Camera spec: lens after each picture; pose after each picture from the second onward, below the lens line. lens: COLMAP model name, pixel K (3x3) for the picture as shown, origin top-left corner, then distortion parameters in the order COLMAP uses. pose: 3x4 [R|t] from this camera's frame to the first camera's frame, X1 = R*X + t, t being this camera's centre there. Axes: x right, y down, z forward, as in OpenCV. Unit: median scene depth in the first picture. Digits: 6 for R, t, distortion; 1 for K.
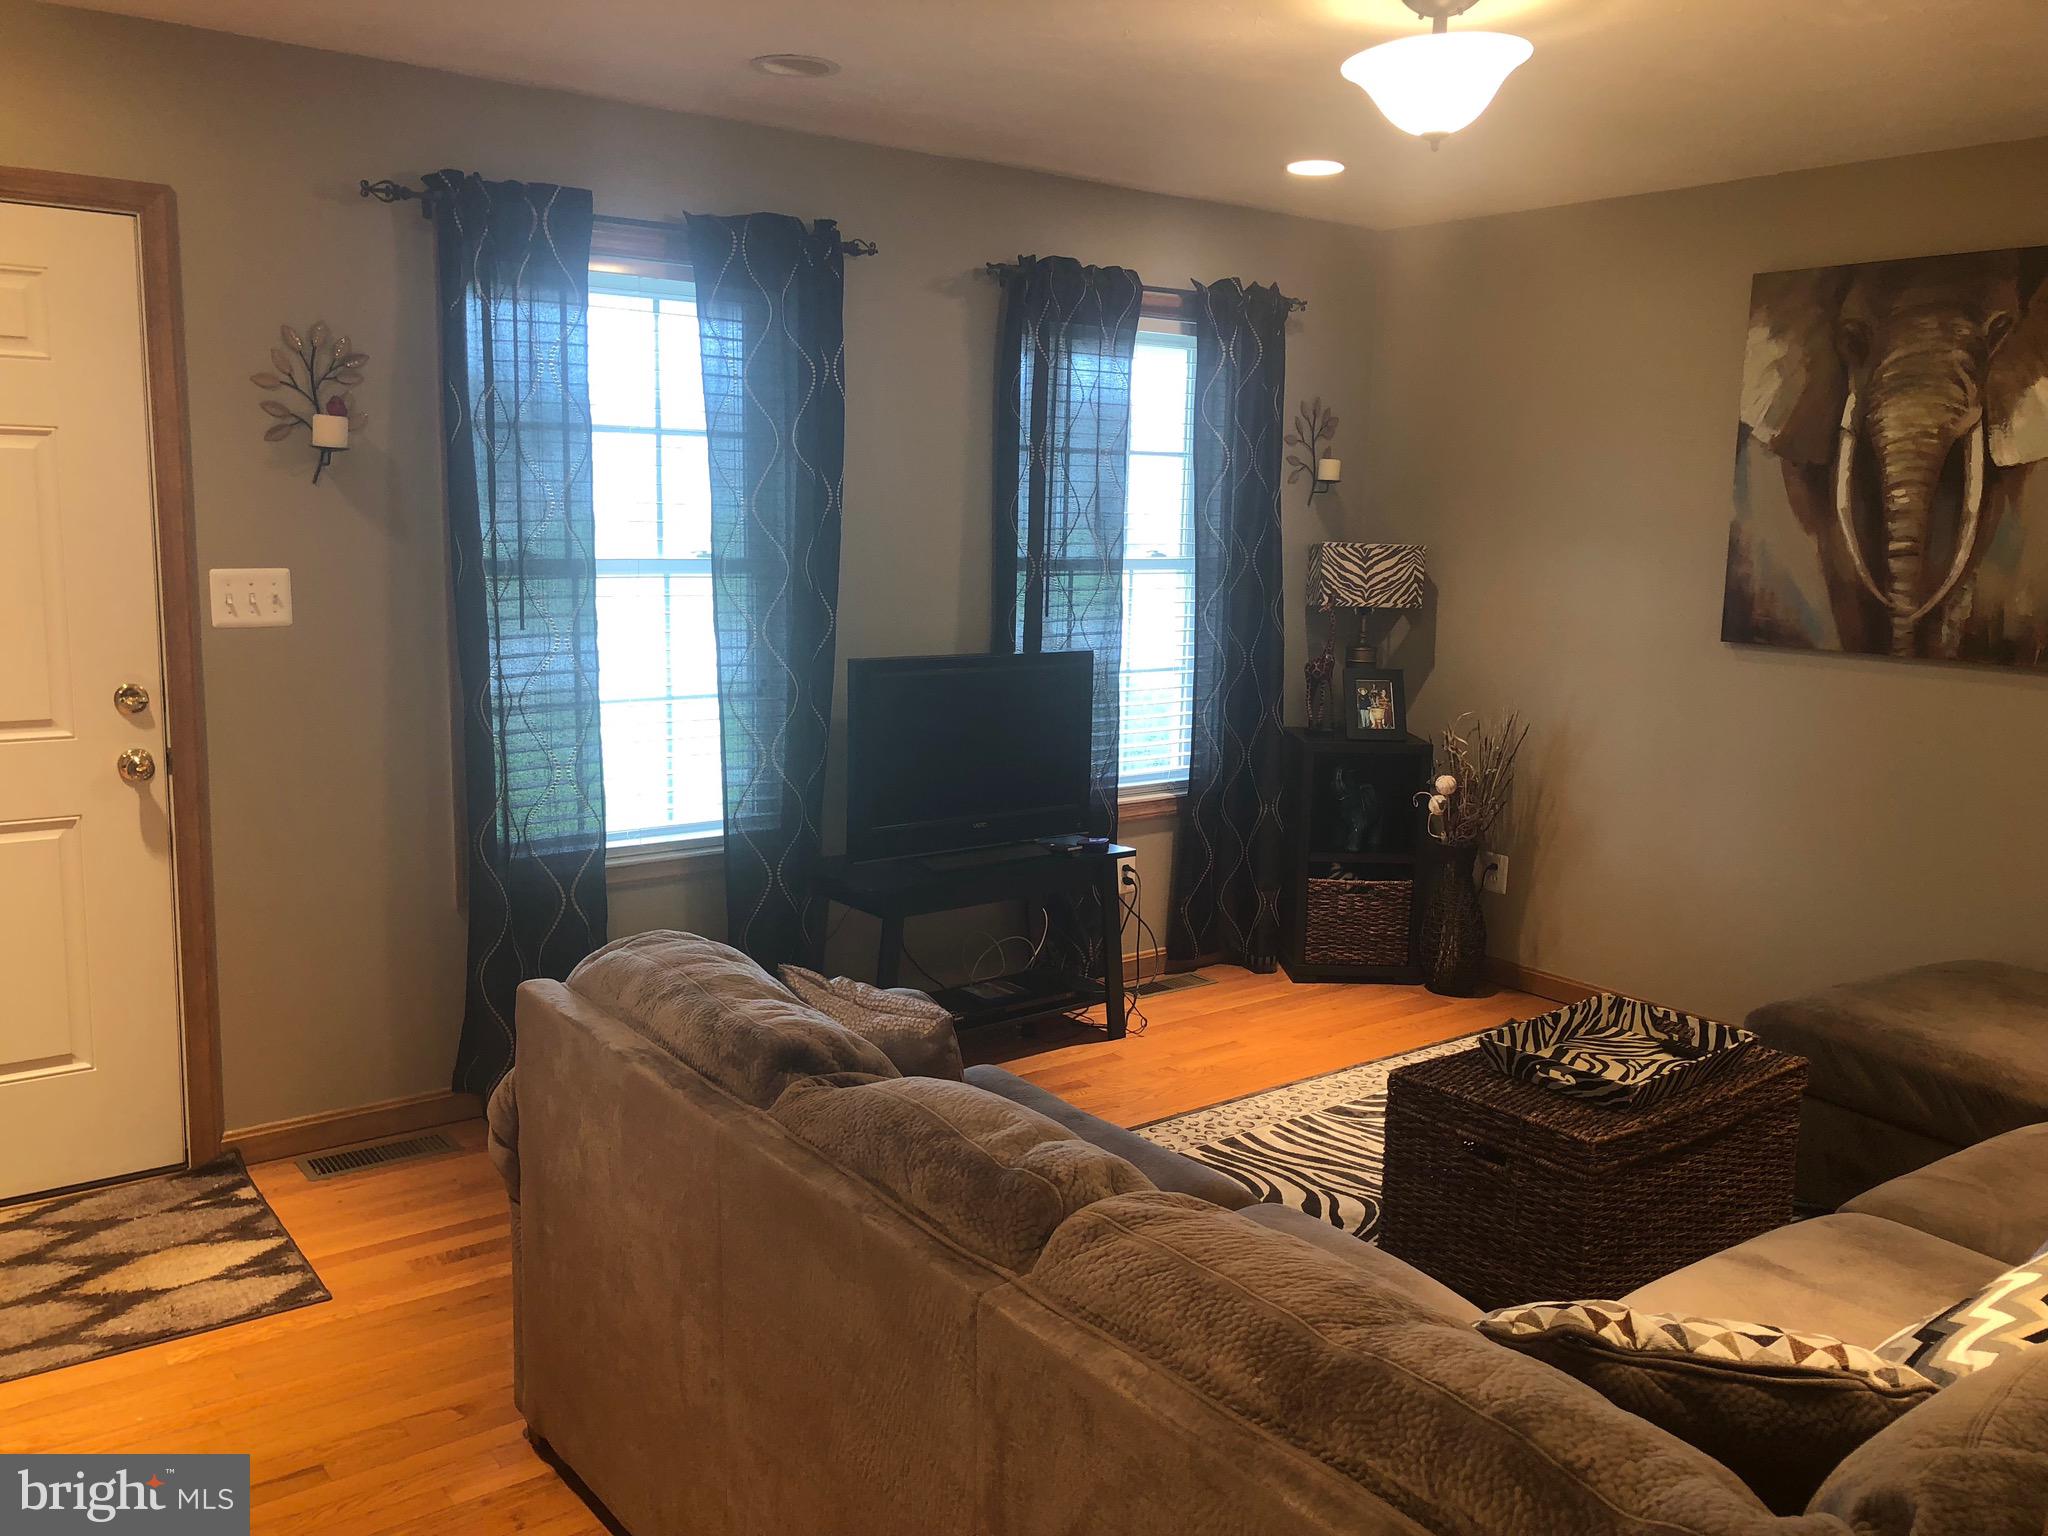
lens RADIAL K [[1726.8, 0, 1122.9], [0, 1726.8, 762.0], [0, 0, 1]] dist [-0.003571, -0.003217]
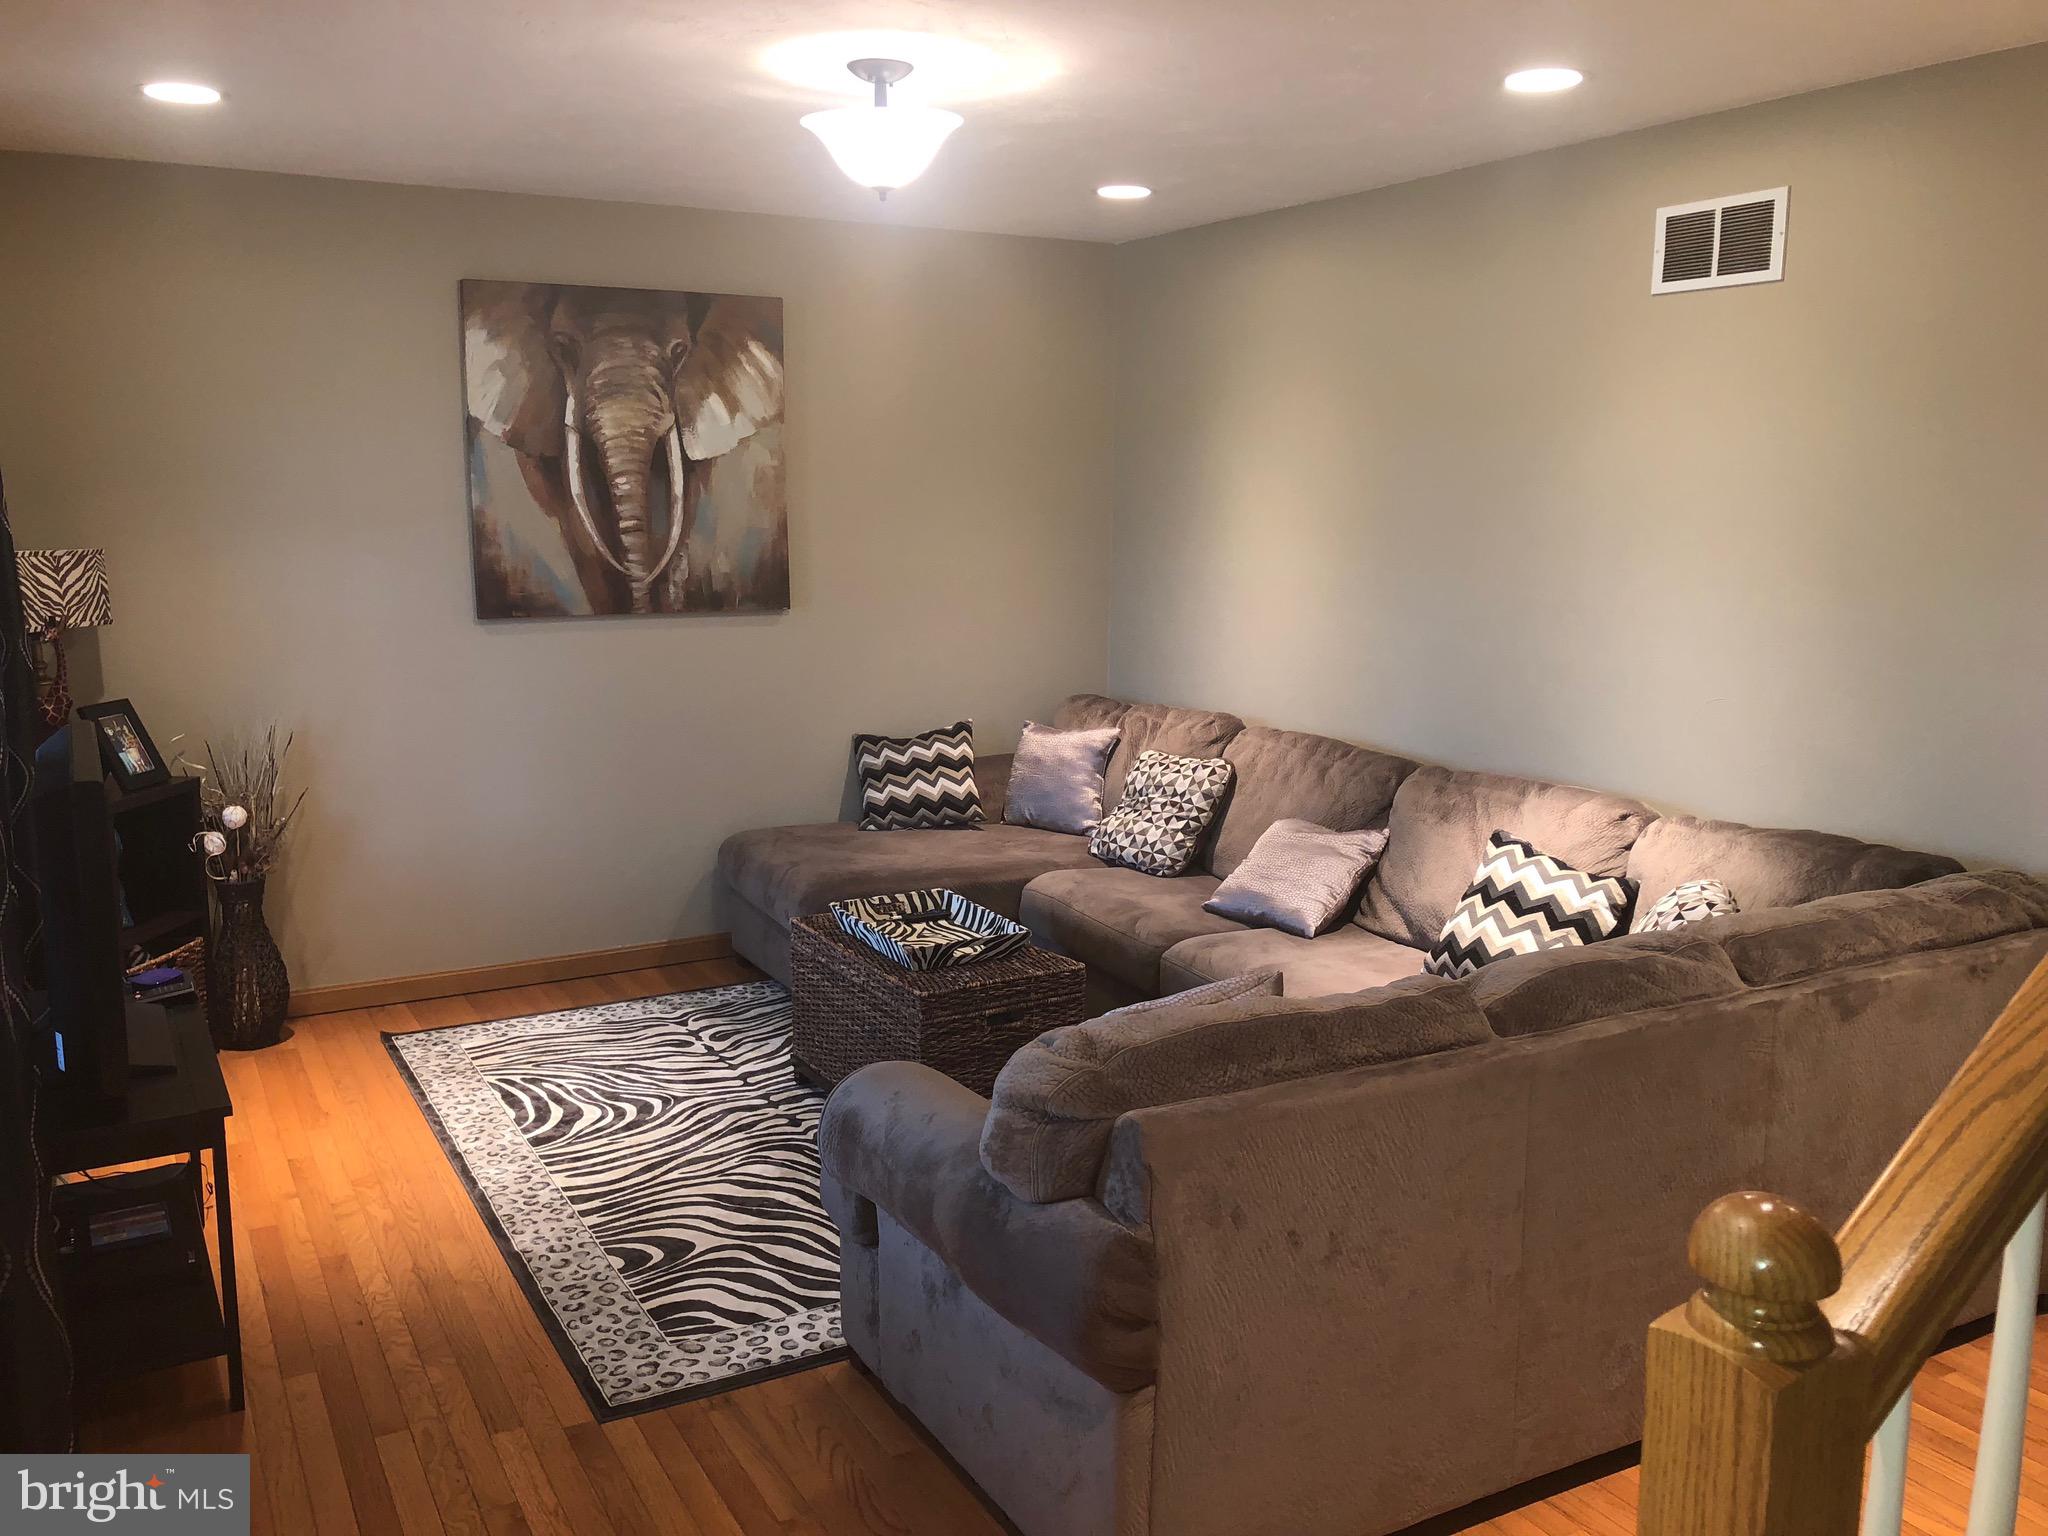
lens RADIAL K [[1633.8, 0, 1025.6], [0, 1633.8, 732.2], [0, 0, 1]] dist [0.003420, -0.004395]
pose [[0.148276, -0.167460, 0.974665, -0.662572], [0.147078, 0.978333, 0.145715, -0.108349], [-0.977948, 0.121746, 0.169693, 0.546133]]
